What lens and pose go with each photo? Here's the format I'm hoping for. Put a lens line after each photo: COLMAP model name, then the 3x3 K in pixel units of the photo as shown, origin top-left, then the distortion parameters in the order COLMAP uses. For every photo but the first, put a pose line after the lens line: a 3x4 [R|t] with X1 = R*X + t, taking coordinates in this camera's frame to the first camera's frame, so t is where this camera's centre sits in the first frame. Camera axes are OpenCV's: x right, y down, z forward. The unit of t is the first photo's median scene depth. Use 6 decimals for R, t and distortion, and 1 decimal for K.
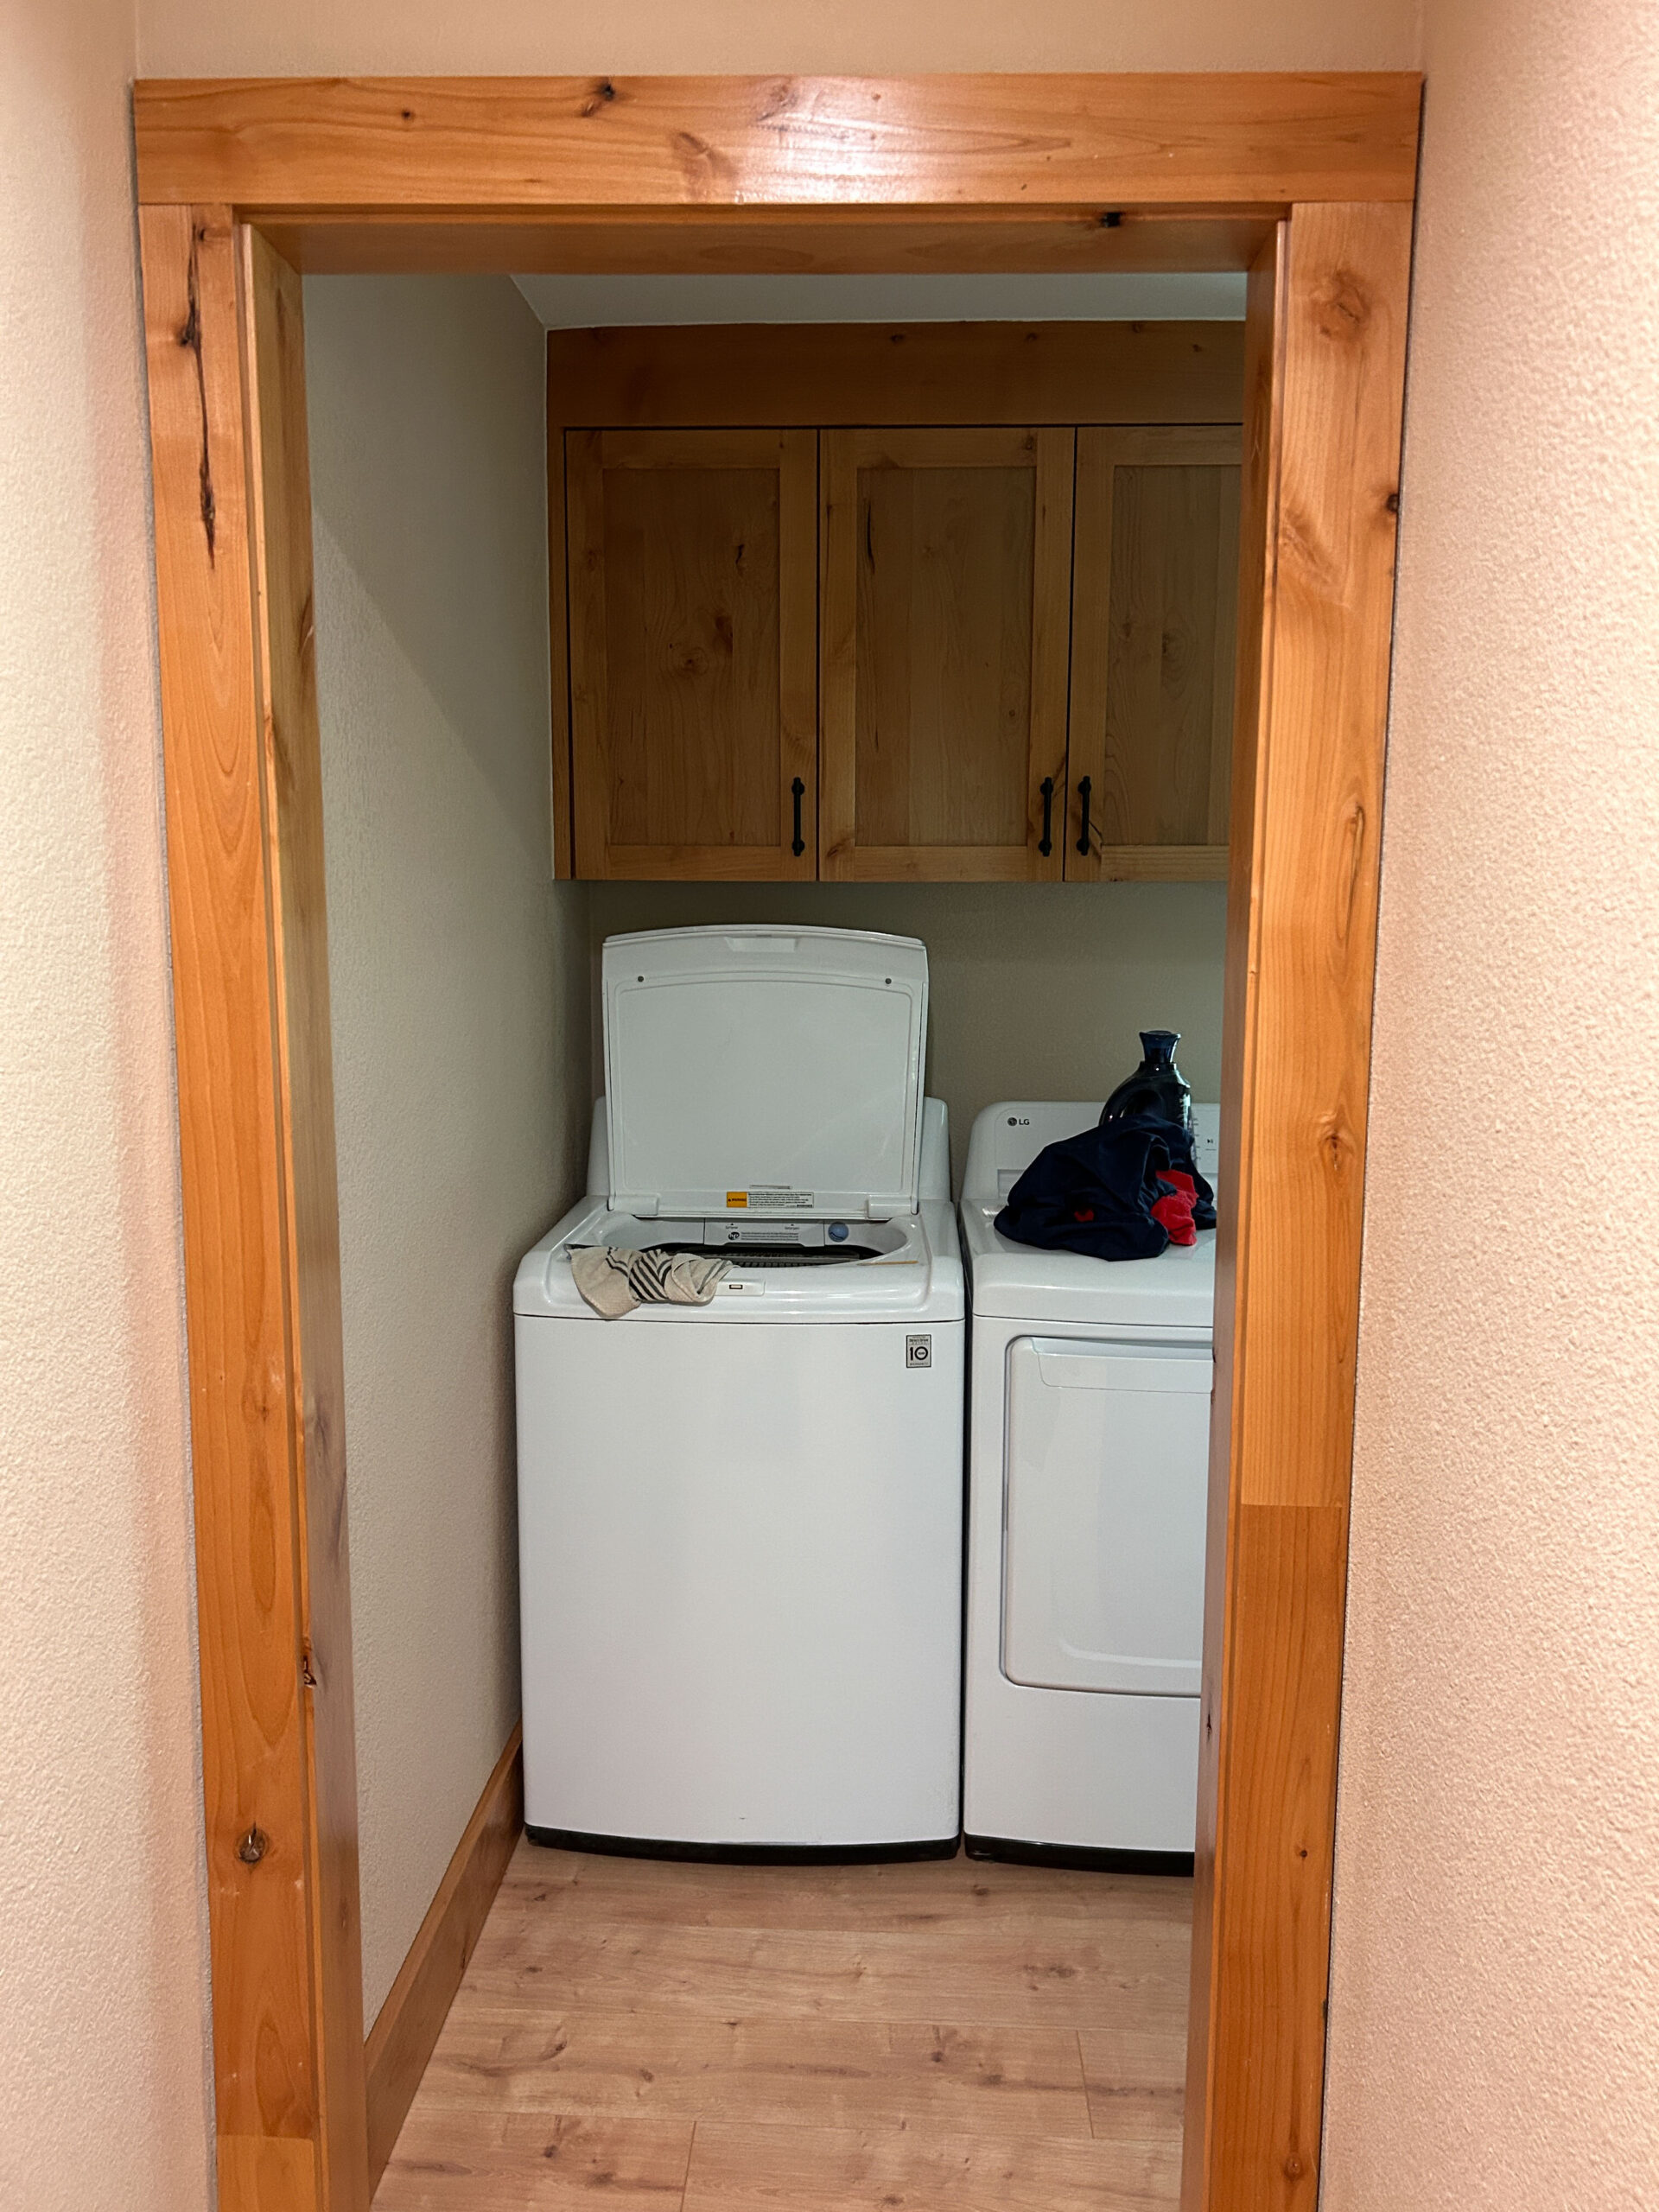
lens RADIAL K [[1663.5, 0, 832.3], [0, 1663.5, 1135.4], [0, 0, 1]] dist [0.183507, -0.411506]
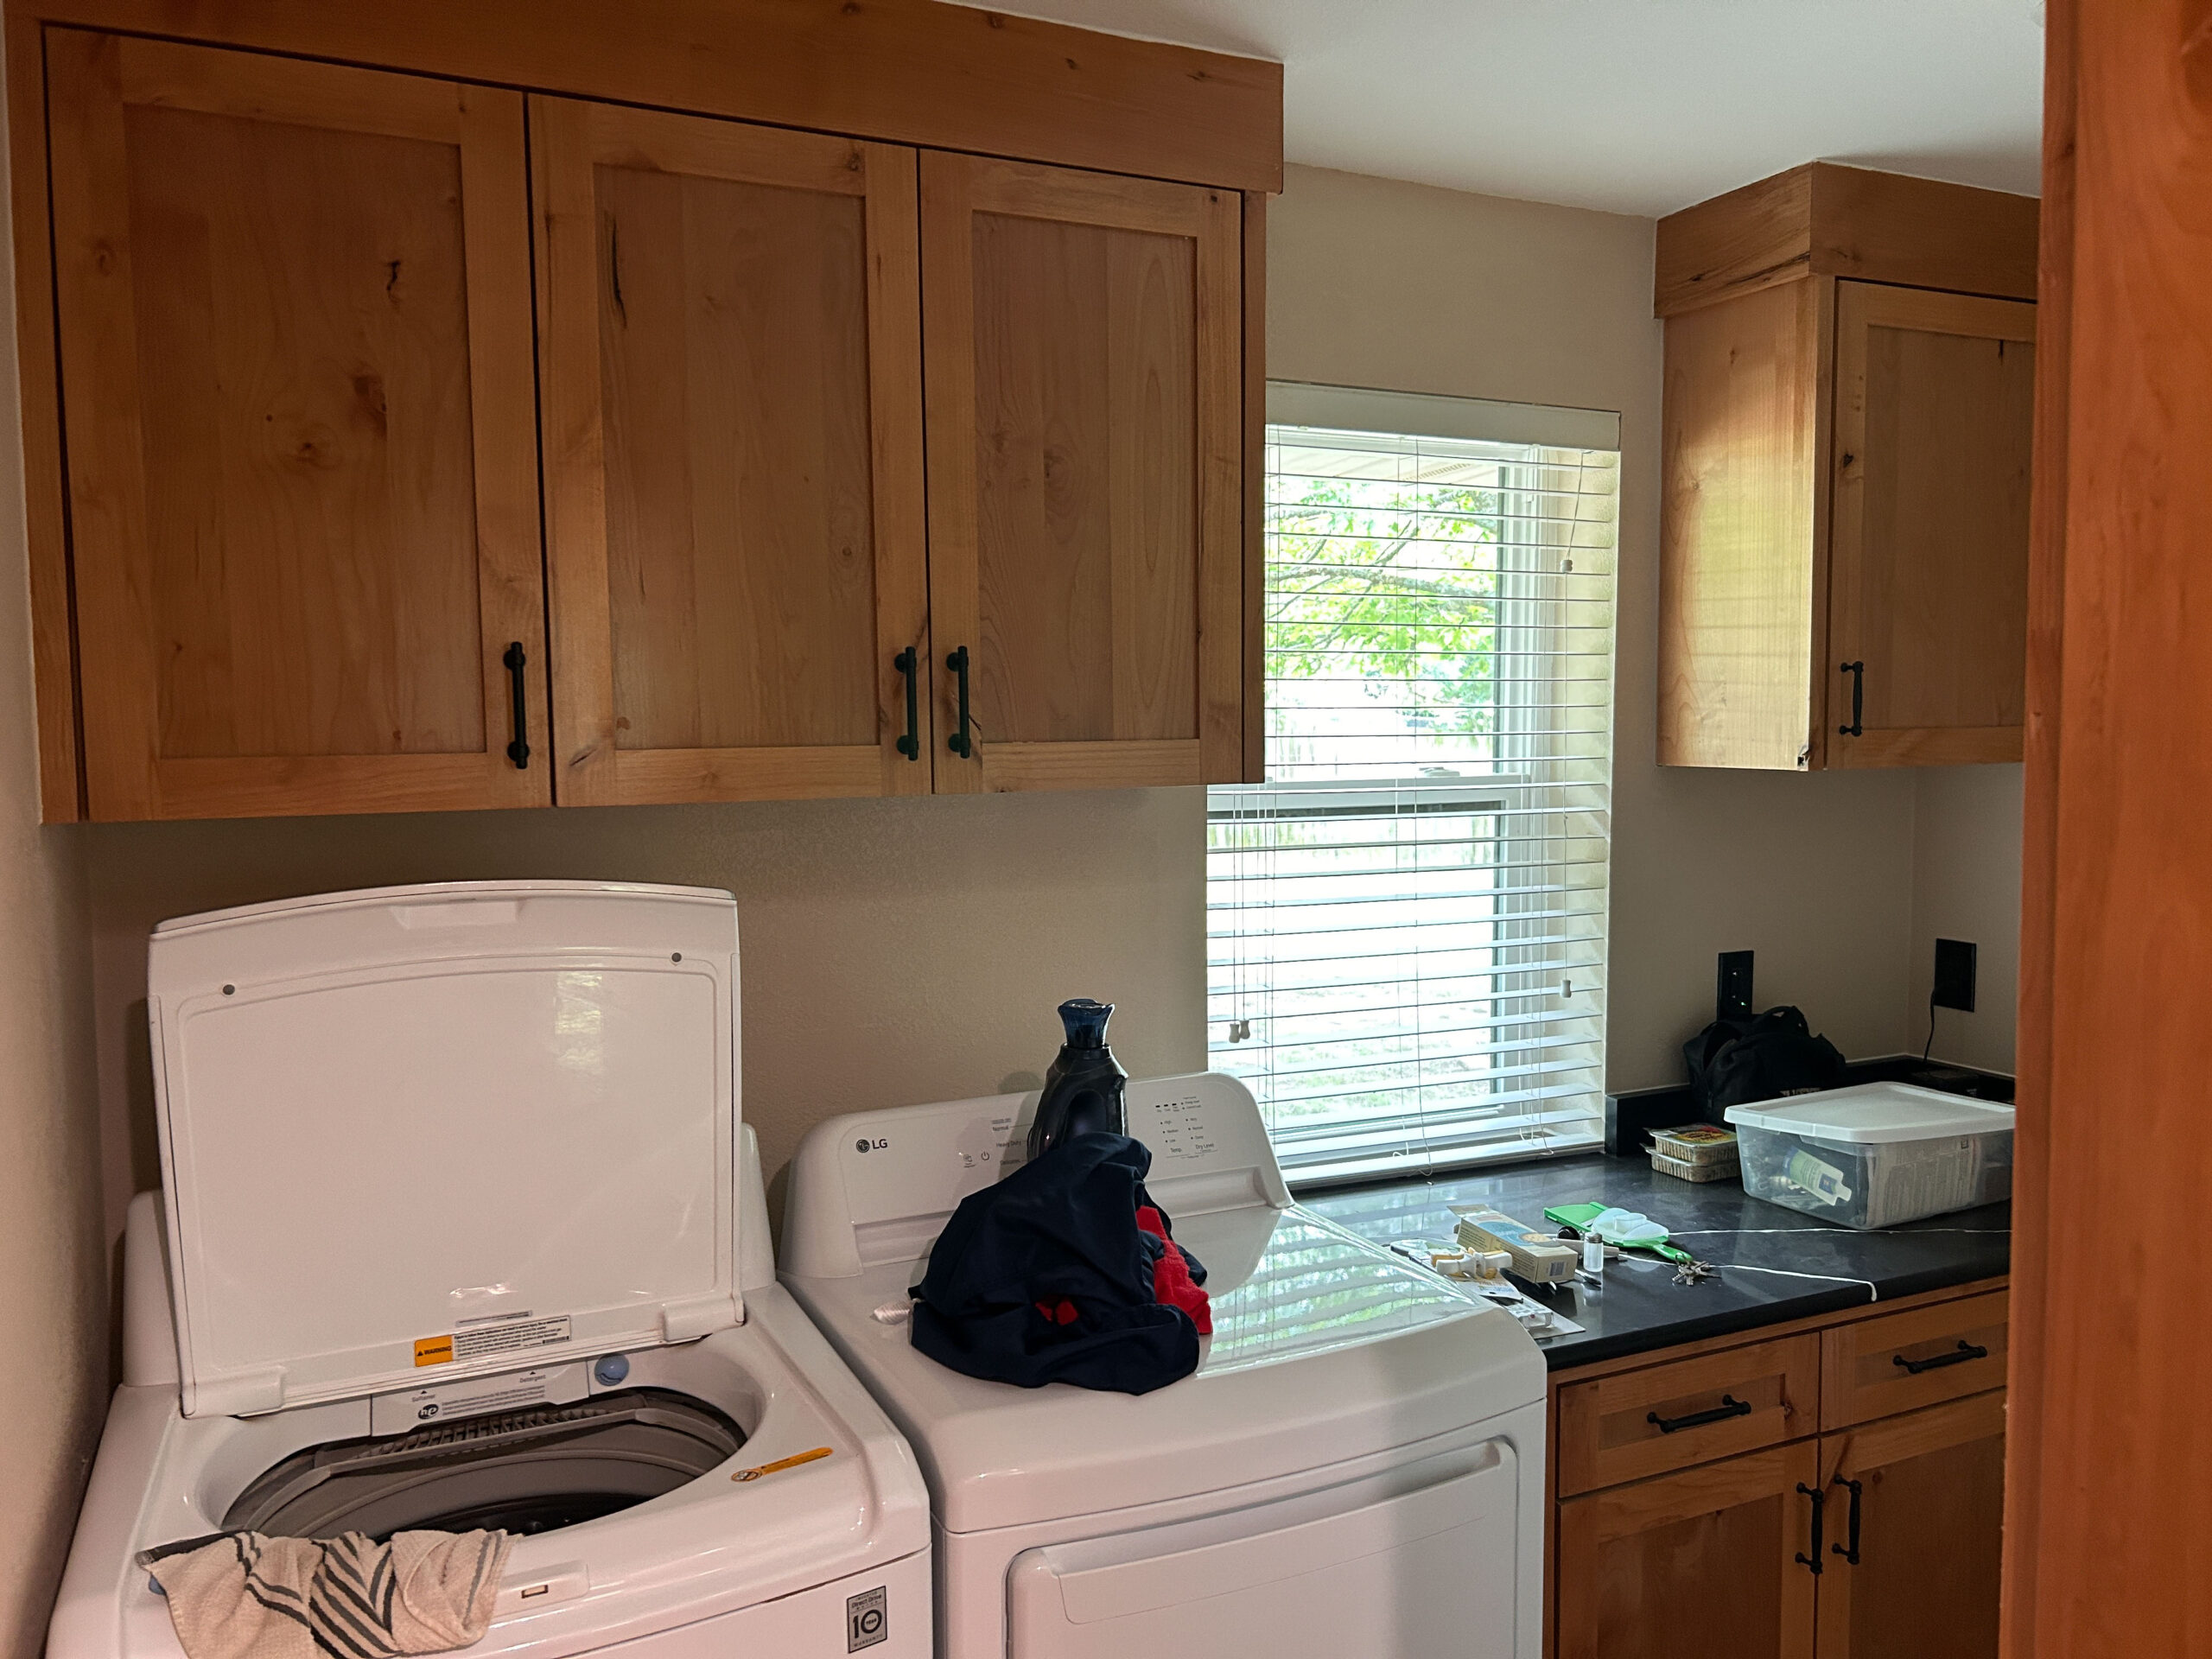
lens RADIAL K [[1668.9, 0, 1098.4], [0, 1668.9, 851.4], [0, 0, 1]] dist [0.057490, -0.060259]
pose [[0.885991, -0.053205, 0.460641, -0.118590], [0.084915, 0.995213, -0.048374, -0.090842], [-0.455862, 0.081974, 0.886268, 0.371468]]
